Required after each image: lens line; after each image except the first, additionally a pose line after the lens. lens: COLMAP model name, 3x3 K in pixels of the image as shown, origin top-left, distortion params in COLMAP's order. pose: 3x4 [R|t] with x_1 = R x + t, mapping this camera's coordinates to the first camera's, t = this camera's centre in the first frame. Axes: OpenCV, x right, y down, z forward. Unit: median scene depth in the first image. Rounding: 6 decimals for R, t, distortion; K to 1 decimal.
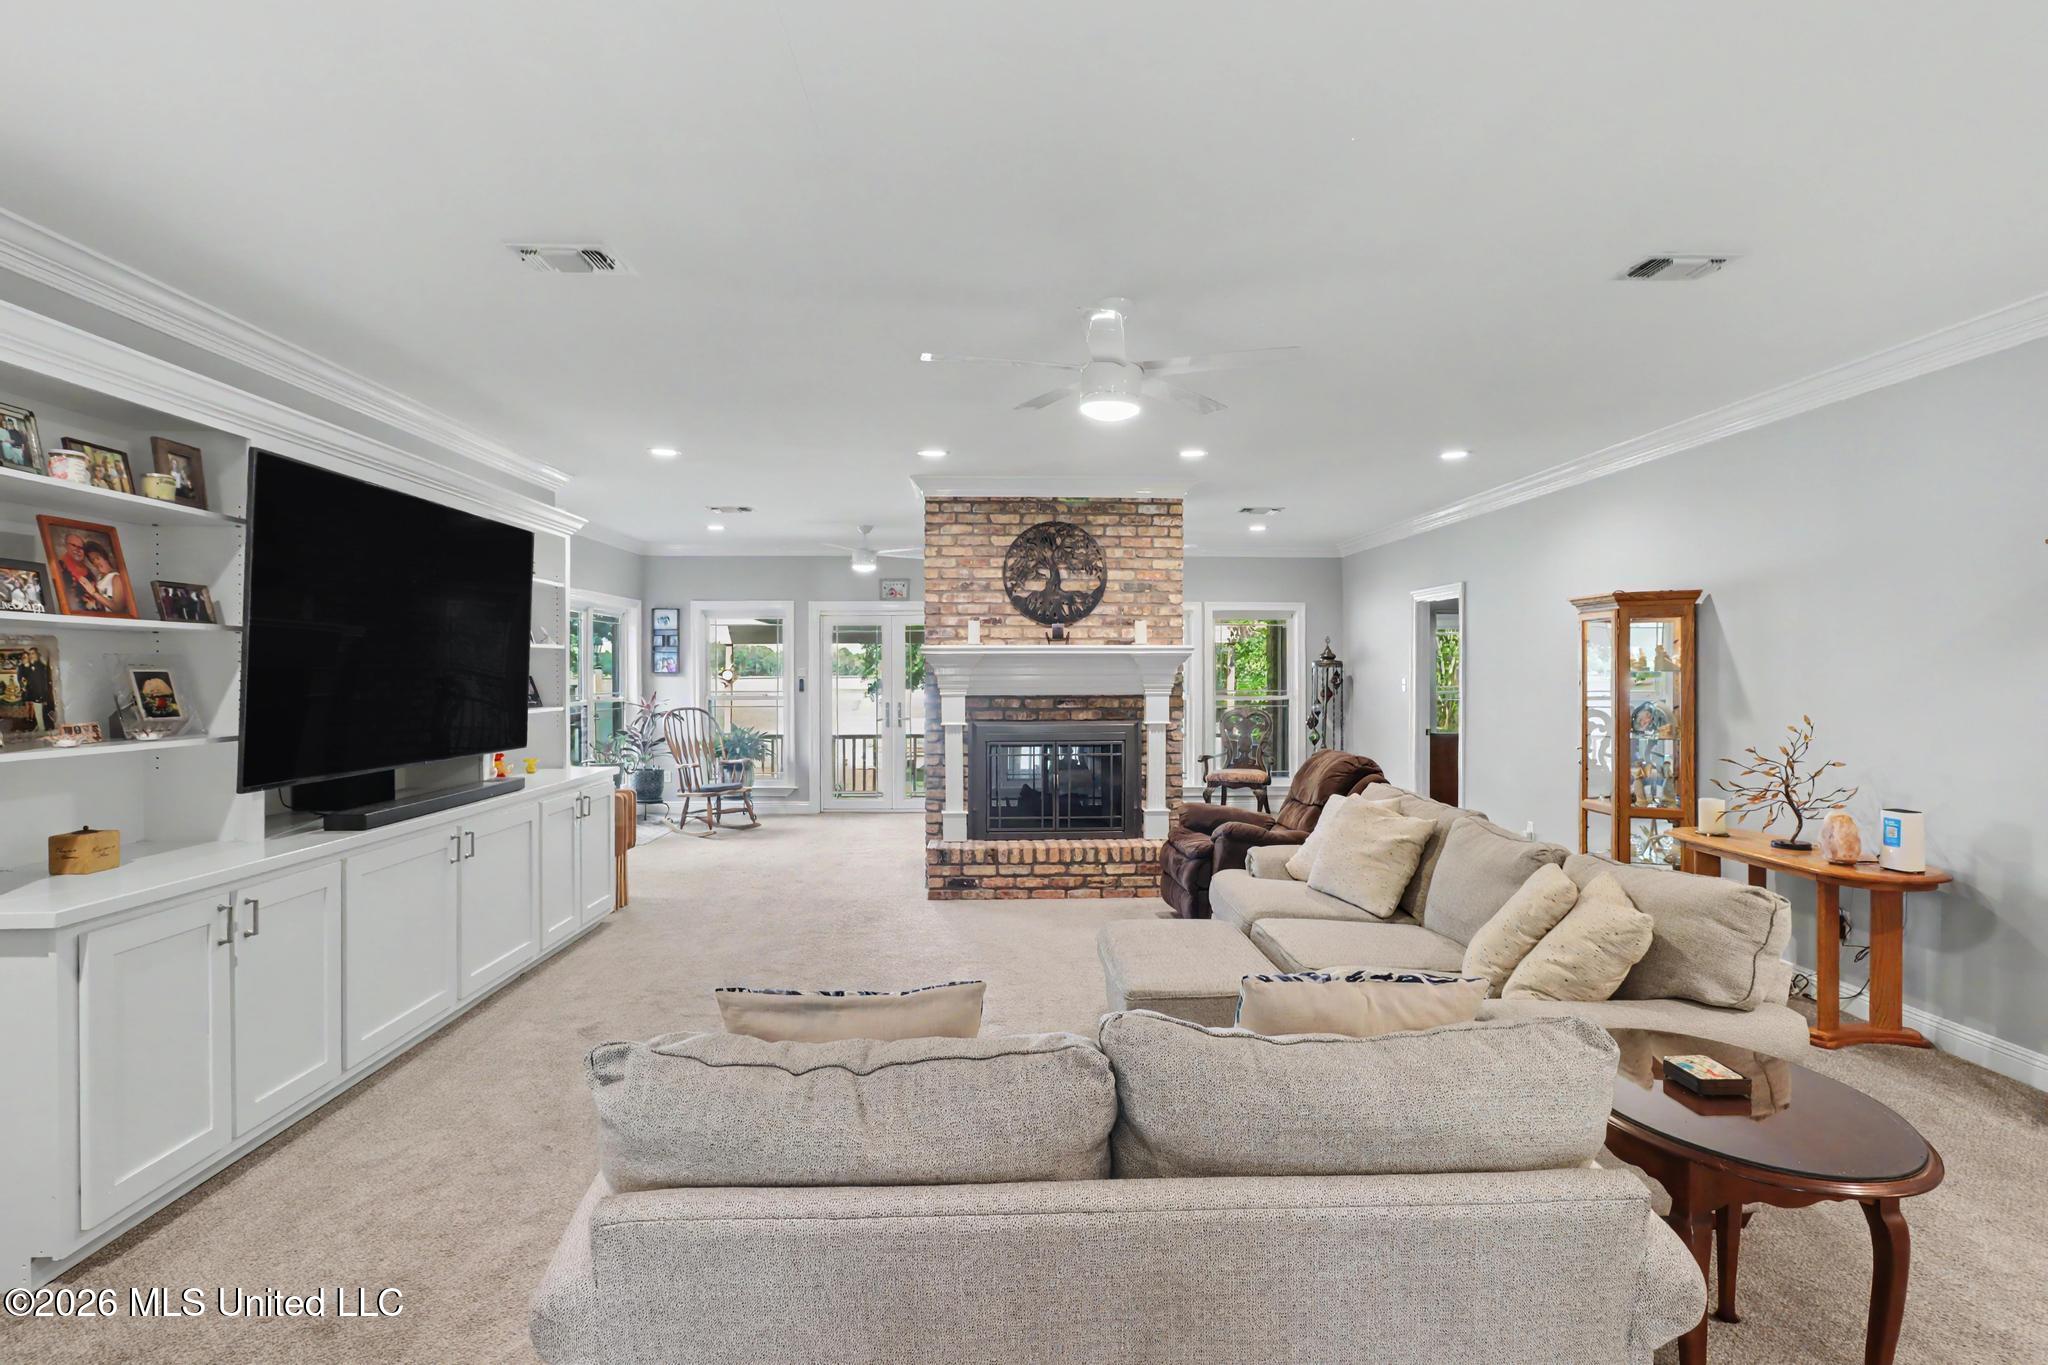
lens RADIAL K [[986.4, 0, 1022.0], [0, 986.4, 685.4], [0, 0, 1]] dist [-0.015624, 0.001303]
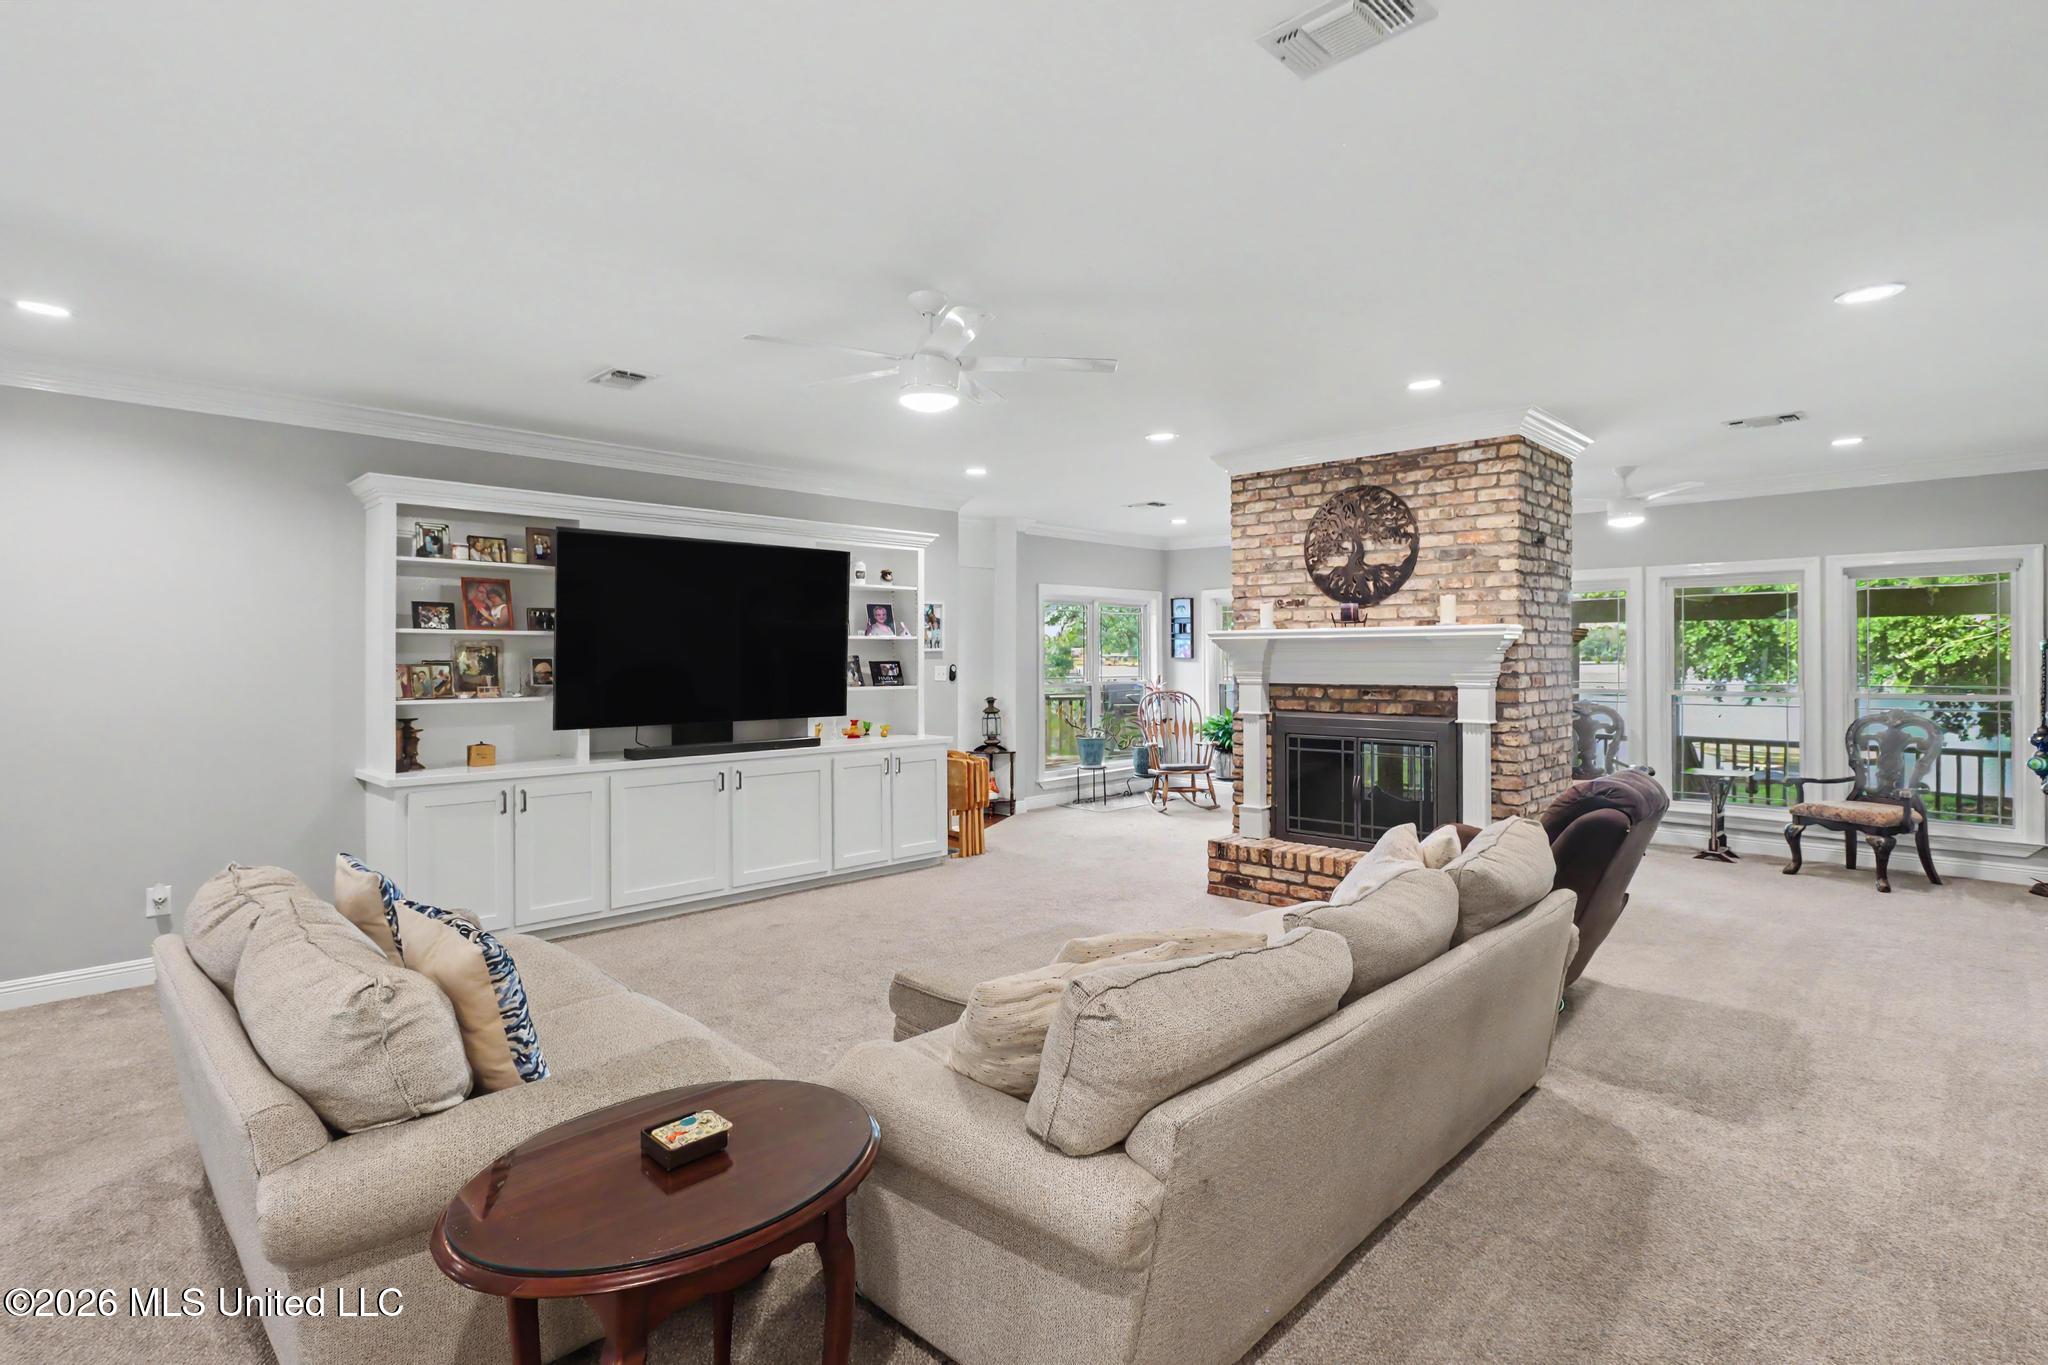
lens RADIAL K [[986.4, 0, 1021.2], [0, 986.4, 663.8], [0, 0, 1]] dist [-0.015624, 0.001303]
pose [[0.688828, 0.005569, -0.724904, 0.459089], [-0.009093, 0.999958, -0.000959, -0.005143], [0.724868, 0.007253, 0.688850, 0.186305]]
